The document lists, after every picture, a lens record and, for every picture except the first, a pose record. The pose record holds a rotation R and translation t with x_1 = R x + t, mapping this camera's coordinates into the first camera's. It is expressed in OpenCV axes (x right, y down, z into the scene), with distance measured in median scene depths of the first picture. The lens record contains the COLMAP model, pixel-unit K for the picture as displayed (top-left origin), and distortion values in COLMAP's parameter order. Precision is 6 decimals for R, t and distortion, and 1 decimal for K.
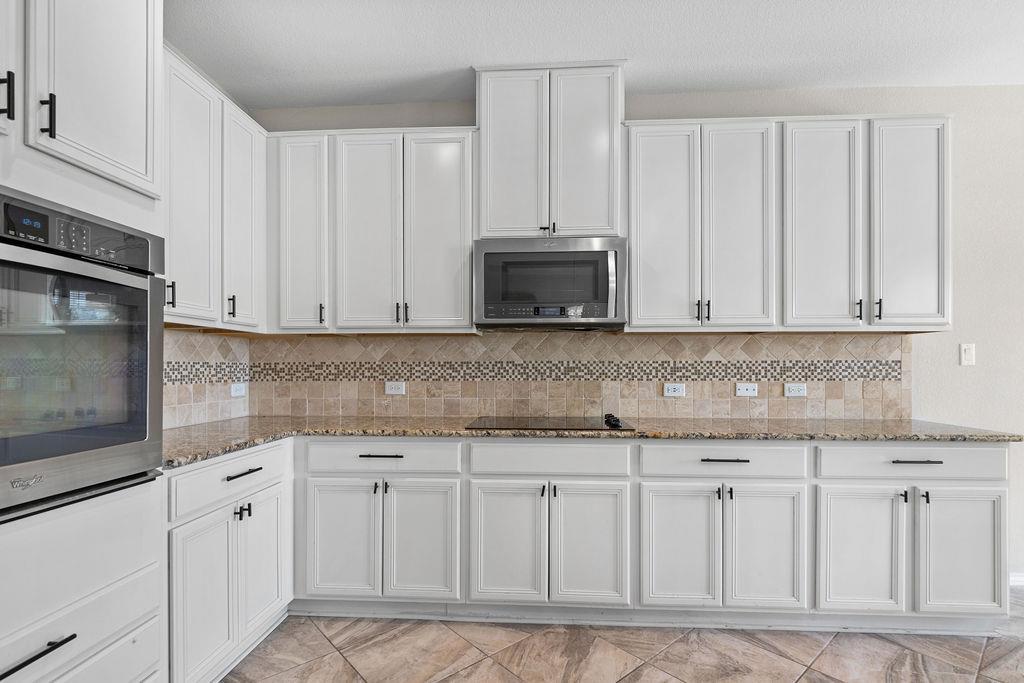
lens RADIAL K [[480.3, 0, 513.6], [0, 480.3, 352.5], [0, 0, 1]] dist [-0.000741, -0.003056]
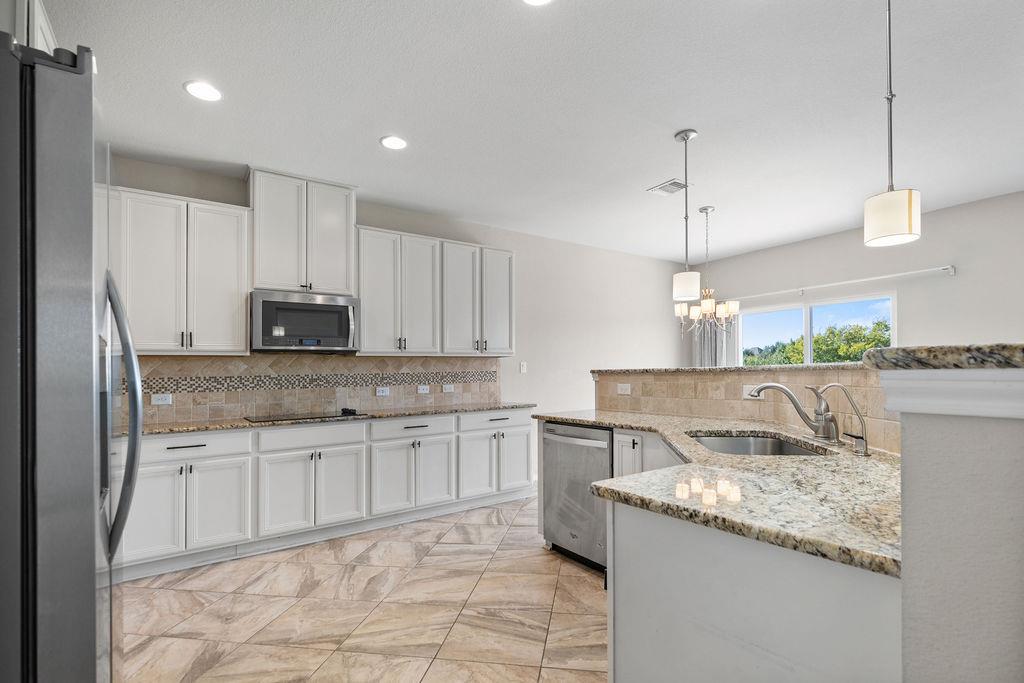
lens RADIAL K [[480.3, 0, 523.0], [0, 480.3, 357.7], [0, 0, 1]] dist [-0.000741, -0.003056]
pose [[0.766295, 0.004646, 0.642472, -0.378403], [0.002589, 0.999943, -0.010319, -0.018690], [-0.642484, 0.009571, 0.766240, -0.596905]]
